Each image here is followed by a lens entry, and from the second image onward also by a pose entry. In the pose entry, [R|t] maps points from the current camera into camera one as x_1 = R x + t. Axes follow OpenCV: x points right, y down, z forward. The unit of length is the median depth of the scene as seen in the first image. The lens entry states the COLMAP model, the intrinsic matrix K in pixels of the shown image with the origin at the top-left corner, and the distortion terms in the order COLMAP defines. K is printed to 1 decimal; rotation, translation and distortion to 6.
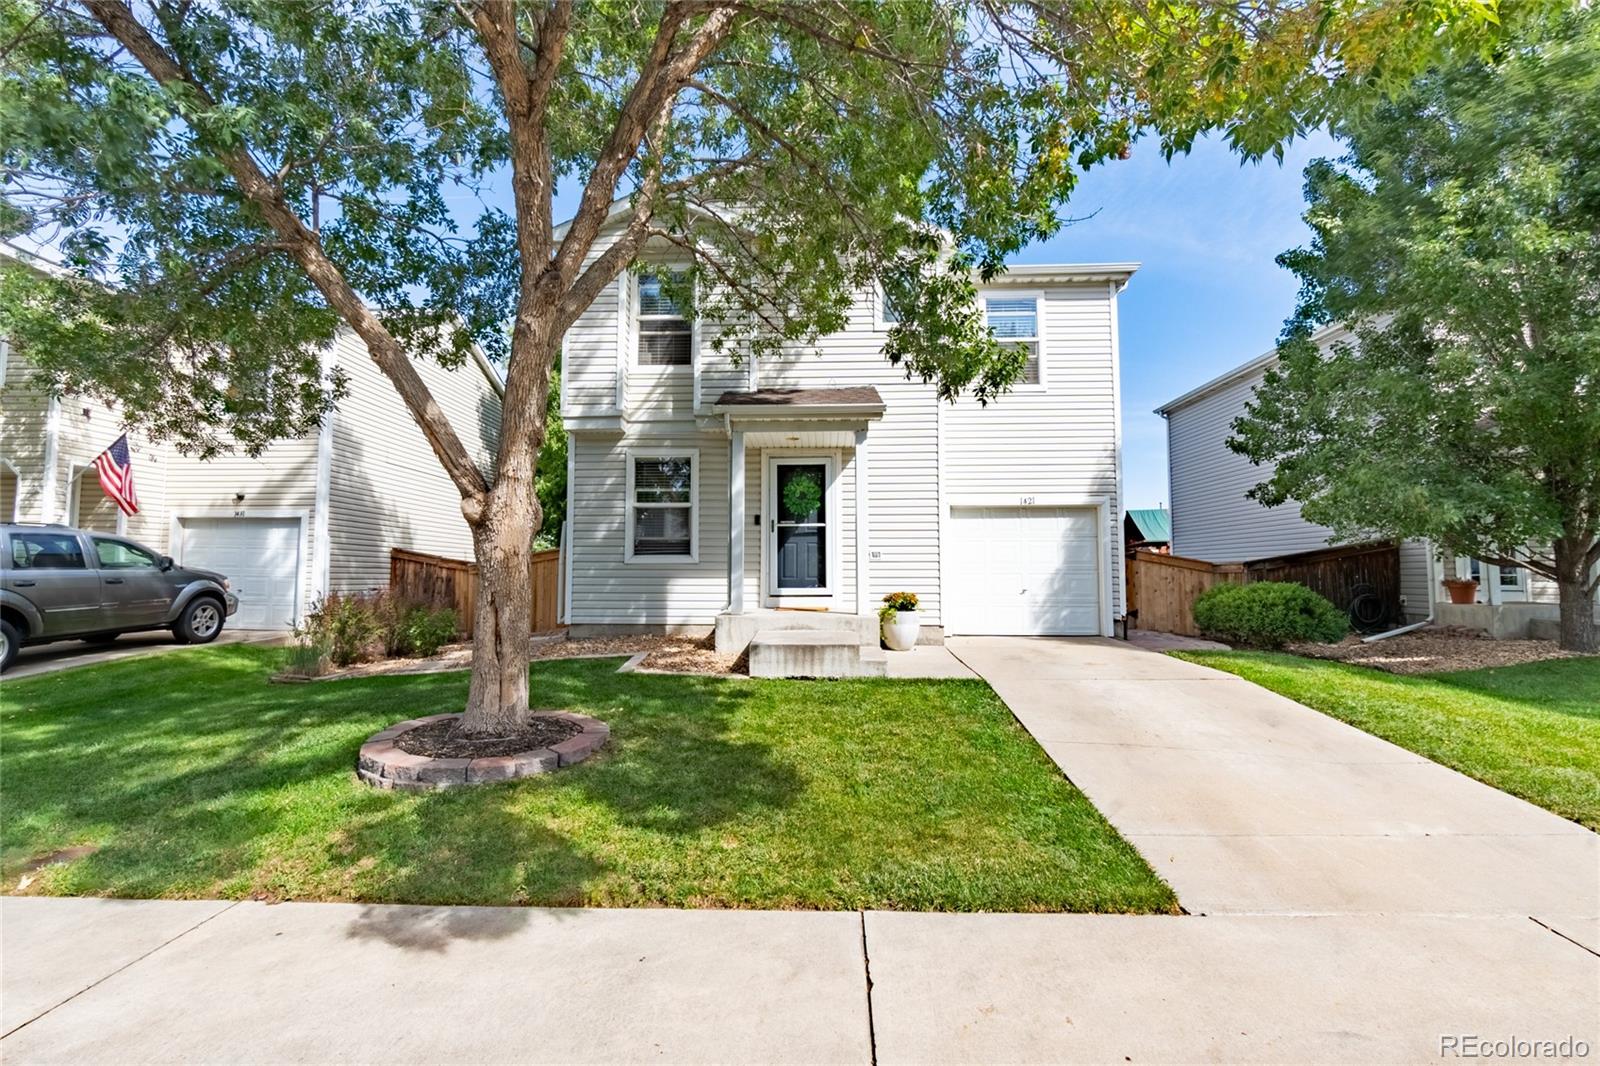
lens RADIAL K [[714.9, 0, 804.0], [0, 714.9, 522.5], [0, 0, 1]] dist [0.004764, 0.001999]
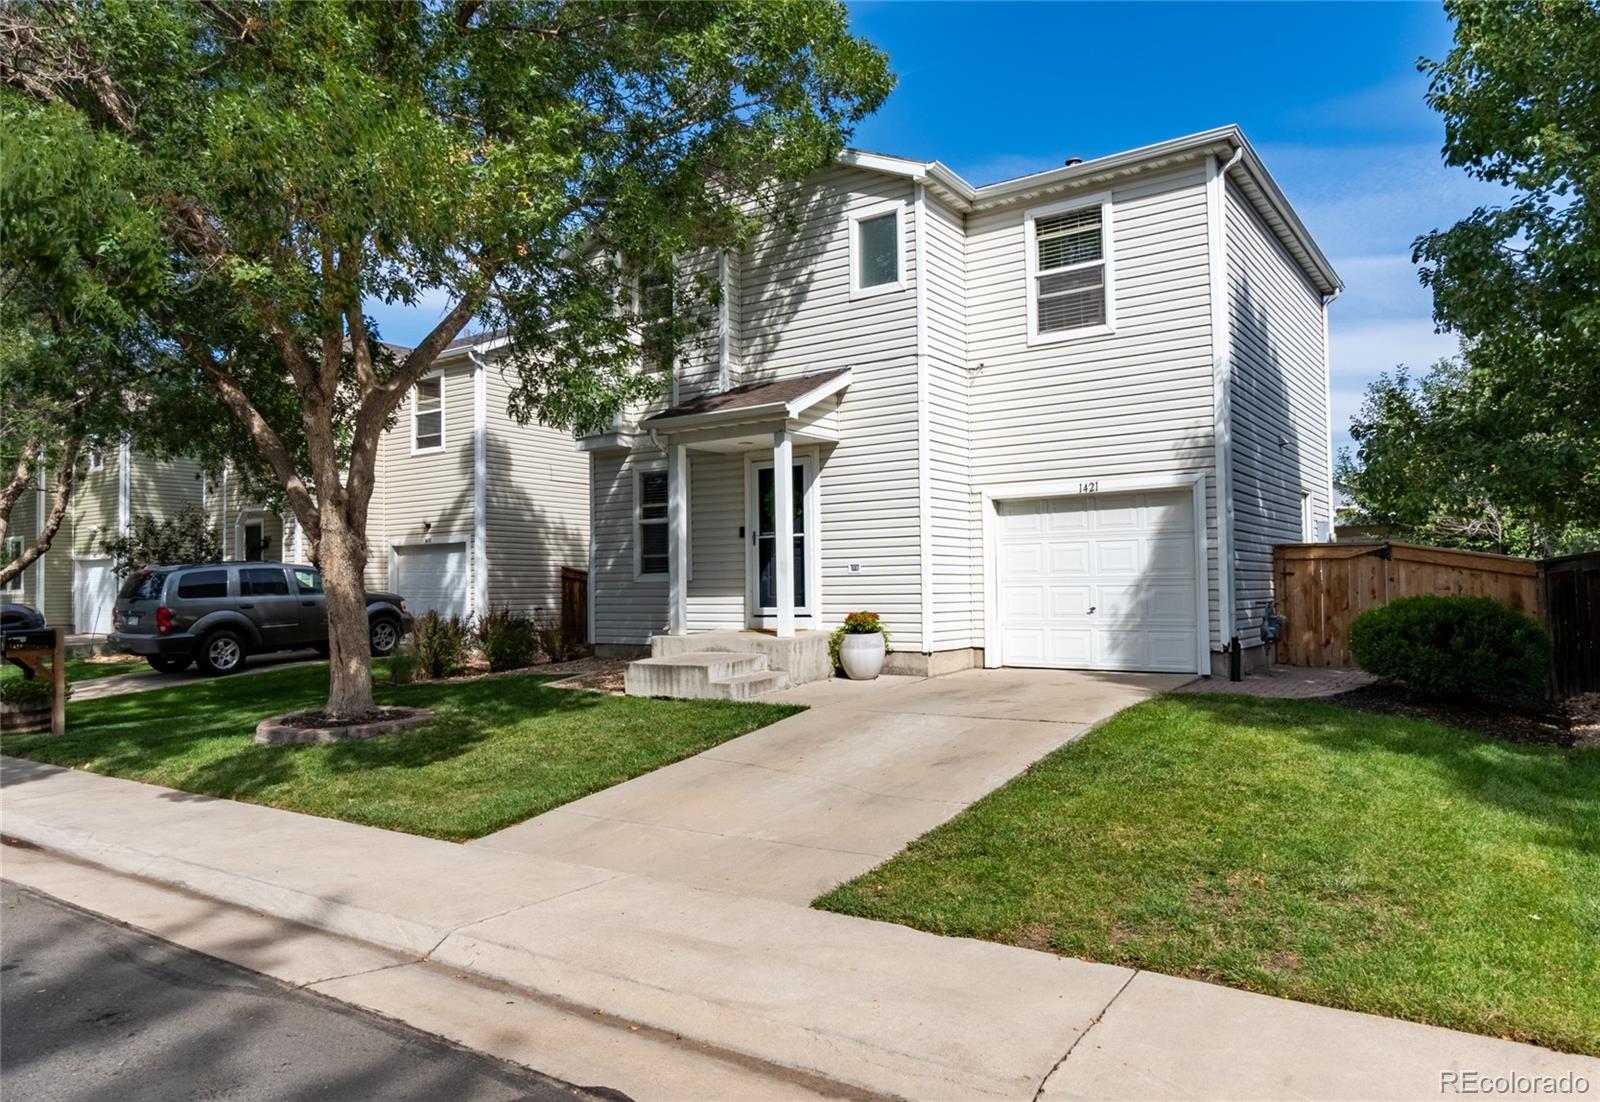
lens RADIAL K [[1072.7, 0, 797.7], [0, 1072.7, 553.4], [0, 0, 1]] dist [0.030754, -0.000094]
pose [[0.842635, -0.031034, -0.537590, 0.716060], [0.055356, 0.998041, 0.029152, -0.012320], [0.535632, -0.054323, 0.842702, -0.109243]]
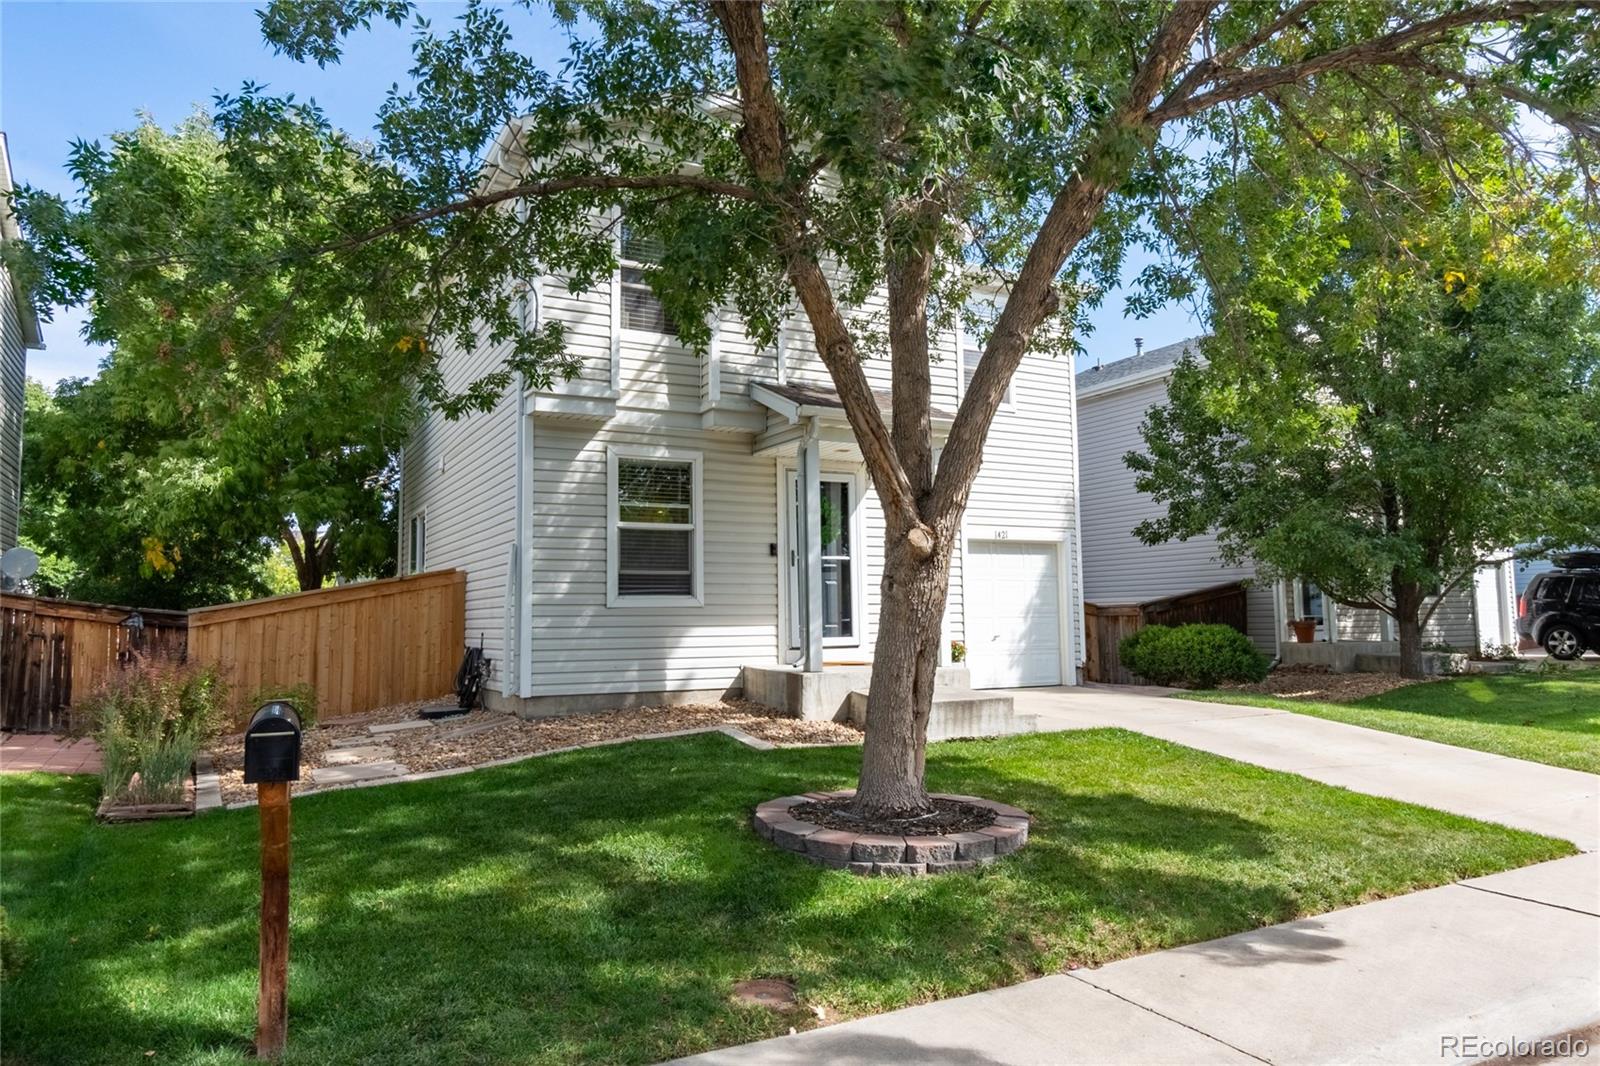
lens RADIAL K [[1059.9, 0, 798.8], [0, 1059.9, 532.2], [0, 0, 1]] dist [0.012251, 0.002298]
pose [[0.865858, 0.032480, 0.499234, -0.604853], [-0.025250, 0.999456, -0.021231, 0.000848], [-0.499651, 0.005777, 0.866207, -0.003131]]
